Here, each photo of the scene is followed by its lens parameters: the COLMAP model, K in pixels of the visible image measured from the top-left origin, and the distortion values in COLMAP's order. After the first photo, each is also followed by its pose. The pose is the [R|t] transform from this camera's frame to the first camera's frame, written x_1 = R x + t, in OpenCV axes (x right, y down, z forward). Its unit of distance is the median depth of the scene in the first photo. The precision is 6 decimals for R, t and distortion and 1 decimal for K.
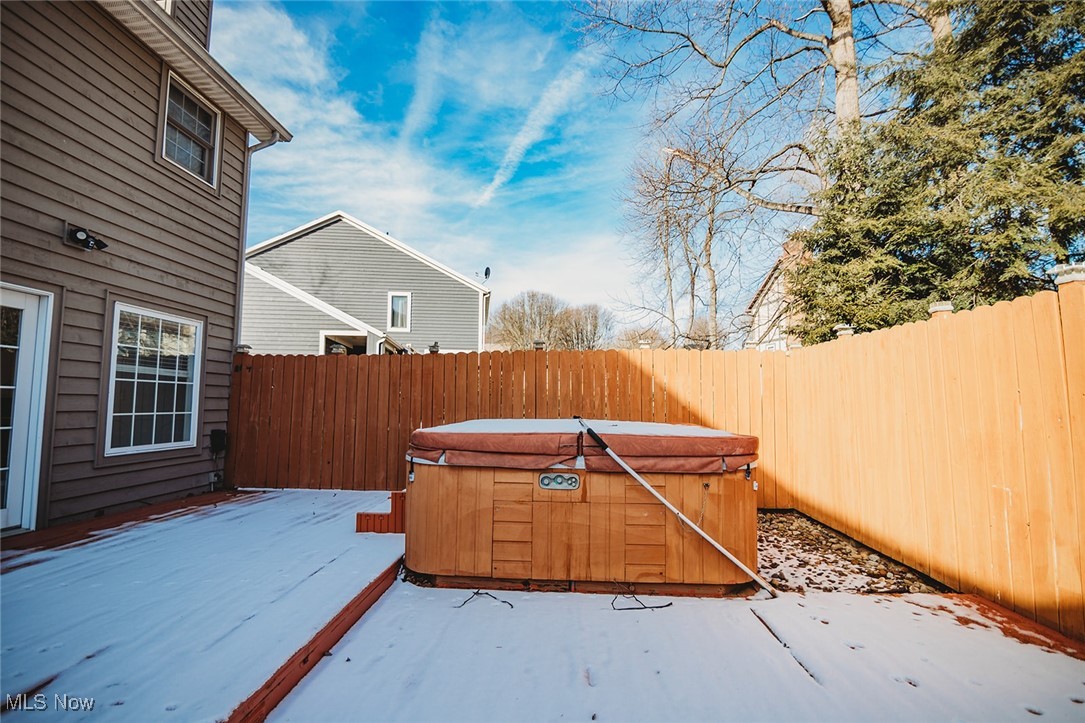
lens RADIAL K [[498.7, 0, 544.8], [0, 498.7, 363.3], [0, 0, 1]] dist [-0.020409, 0.000800]
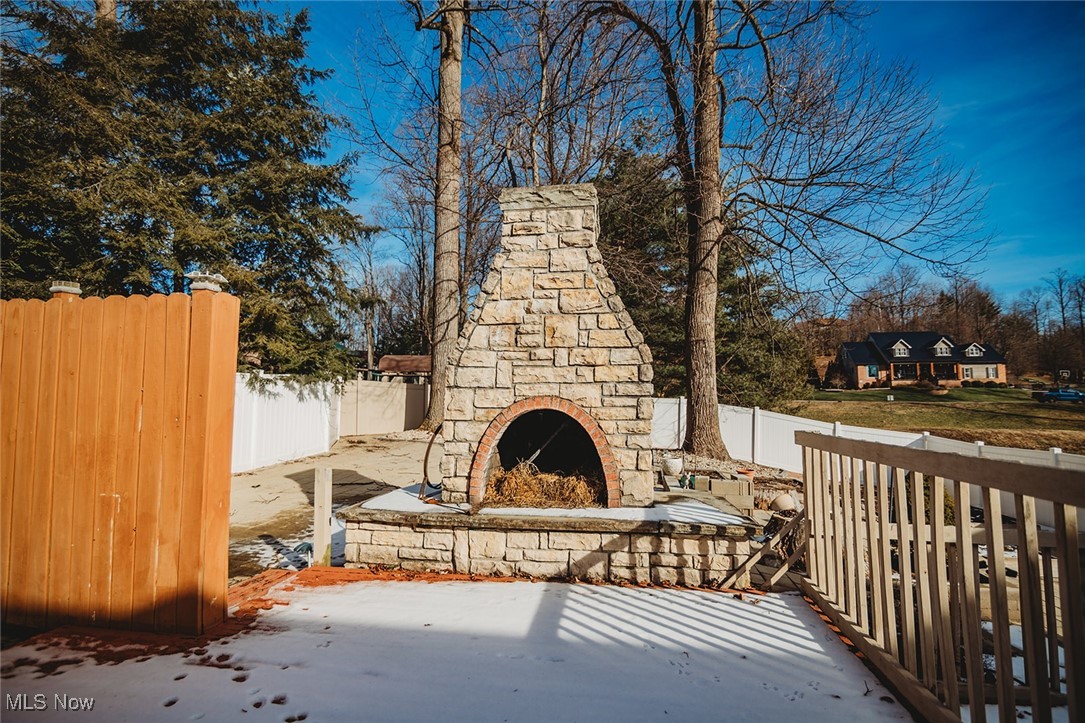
lens RADIAL K [[498.7, 0, 544.8], [0, 498.7, 363.3], [0, 0, 1]] dist [-0.020409, 0.000800]
pose [[0.094230, 0.078285, 0.992468, 0.073084], [-0.080446, 0.994242, -0.070787, 0.007705], [-0.992295, -0.073170, 0.099986, 0.109781]]
